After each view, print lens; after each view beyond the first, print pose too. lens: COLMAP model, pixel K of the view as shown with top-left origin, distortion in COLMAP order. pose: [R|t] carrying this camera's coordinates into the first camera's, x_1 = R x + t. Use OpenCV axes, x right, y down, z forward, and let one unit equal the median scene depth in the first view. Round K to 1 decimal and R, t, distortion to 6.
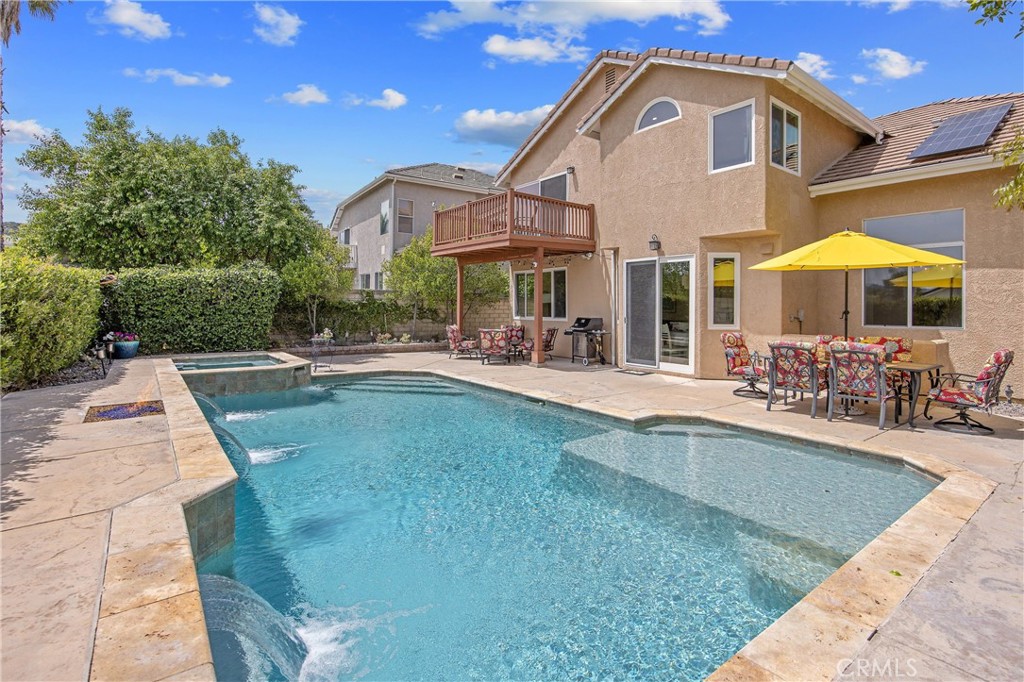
lens RADIAL K [[486.3, 0, 490.6], [0, 486.3, 303.1], [0, 0, 1]] dist [-0.003312, -0.001165]
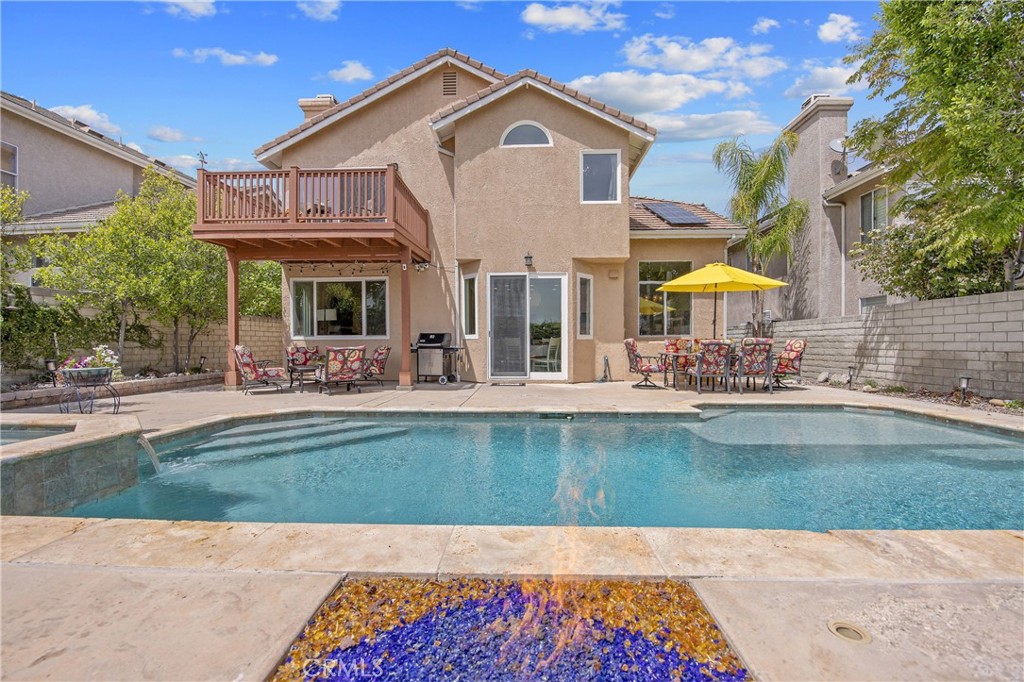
lens RADIAL K [[440.6, 0, 526.9], [0, 440.6, 345.3], [0, 0, 1]] dist [-0.013589, 0.000280]
pose [[0.621486, -0.017302, 0.783234, -0.392397], [0.001533, 0.999781, 0.020869, 0.040927], [-0.783423, -0.011769, 0.621377, 0.394842]]
